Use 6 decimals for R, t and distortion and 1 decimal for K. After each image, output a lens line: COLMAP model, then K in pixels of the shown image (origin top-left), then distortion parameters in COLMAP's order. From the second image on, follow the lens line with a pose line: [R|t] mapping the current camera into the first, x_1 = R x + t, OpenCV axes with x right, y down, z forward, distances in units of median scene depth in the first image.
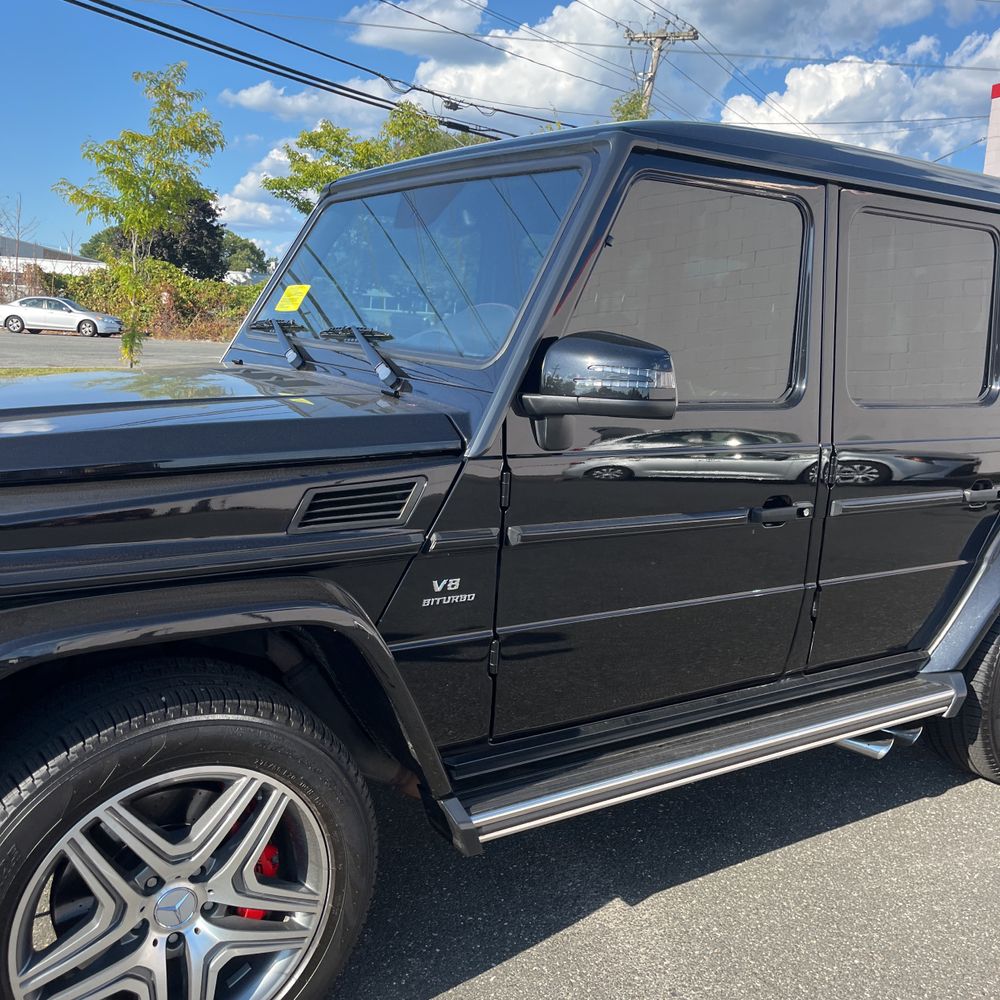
lens RADIAL K [[1013.3, 0, 489.0], [0, 1013.3, 488.8], [0, 0, 1]] dist [0.023294, 0.000000]
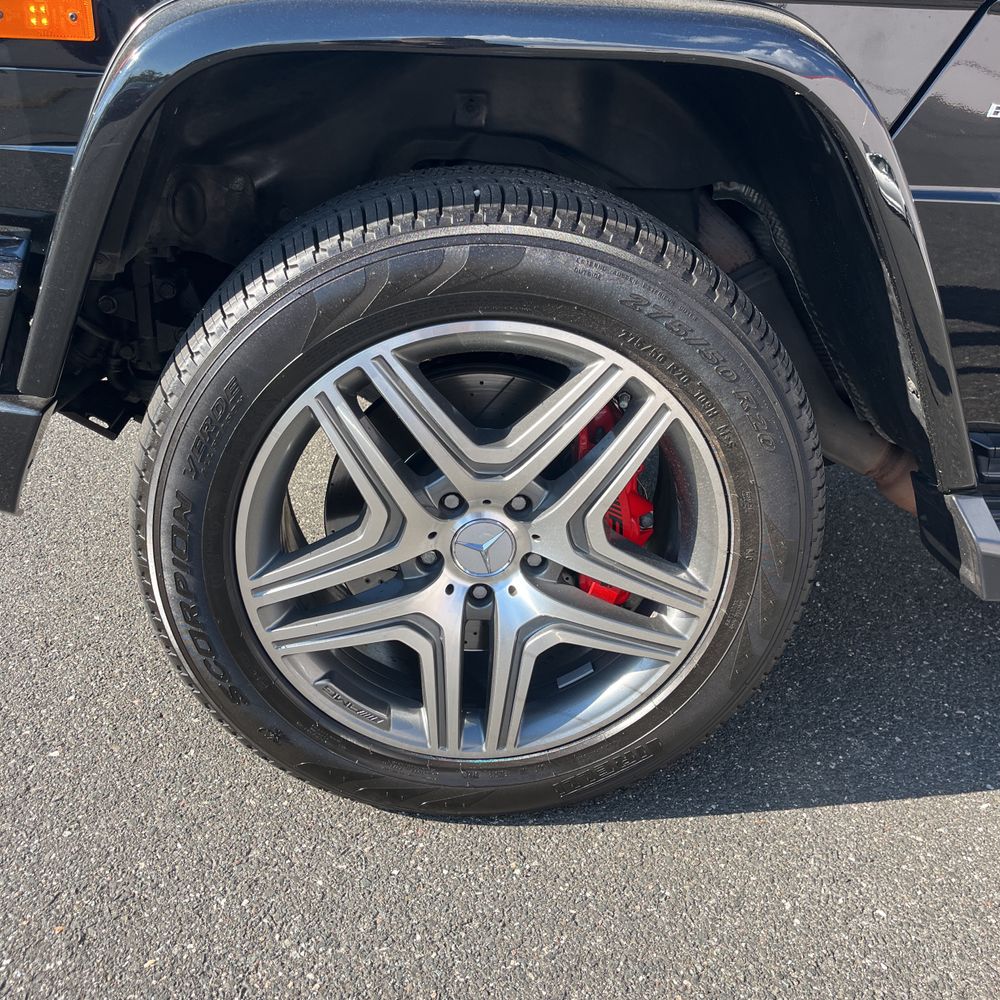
lens RADIAL K [[1013.3, 0, 483.5], [0, 1013.3, 507.8], [0, 0, 1]] dist [0.023294, 0.000000]
pose [[0.869242, 0.193226, -0.455062, -0.016422], [-0.083018, 0.964437, 0.250936, 0.212700], [0.487366, -0.180346, 0.854371, 0.429083]]
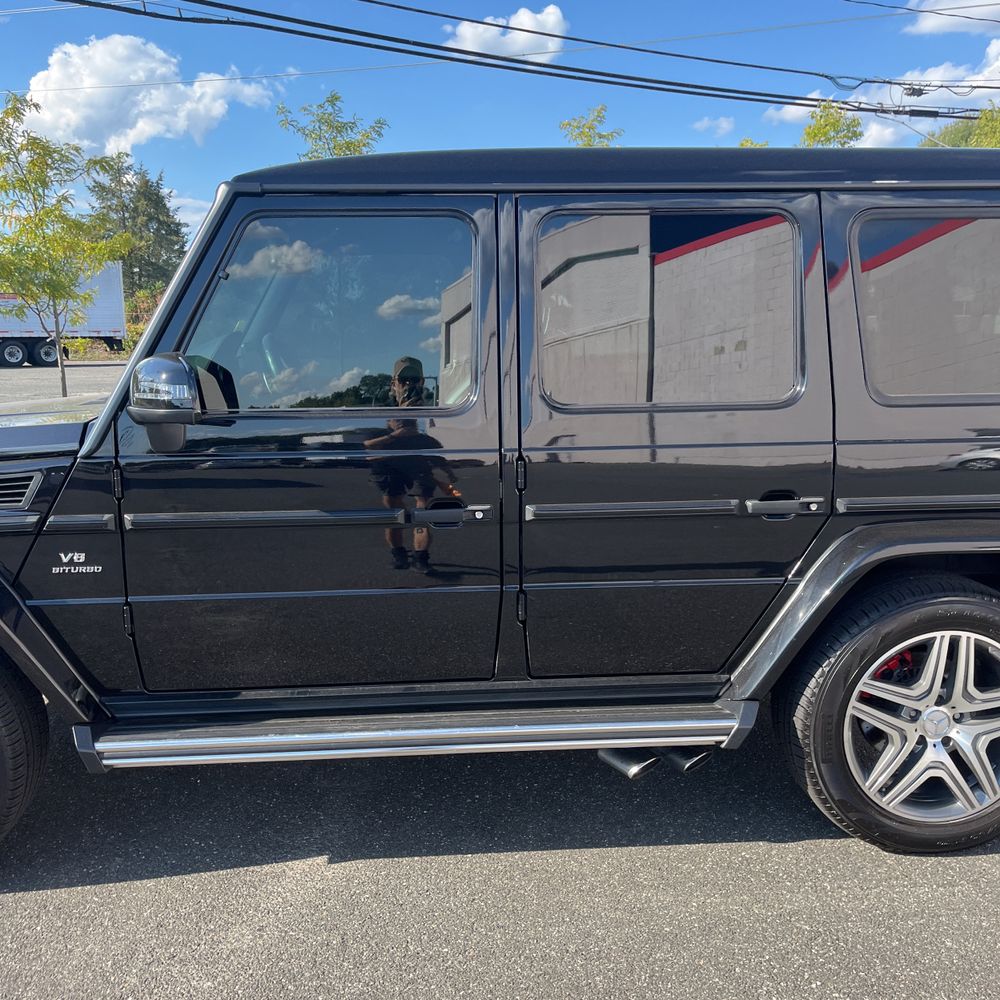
lens RADIAL K [[1013.3, 0, 489.9], [0, 1013.3, 501.6], [0, 0, 1]] dist [0.023294, 0.000000]
pose [[0.869380, 0.020902, -0.493702, 1.133277], [-0.023668, 0.999720, 0.000648, 0.012170], [0.493577, 0.011122, 0.869631, 0.159687]]
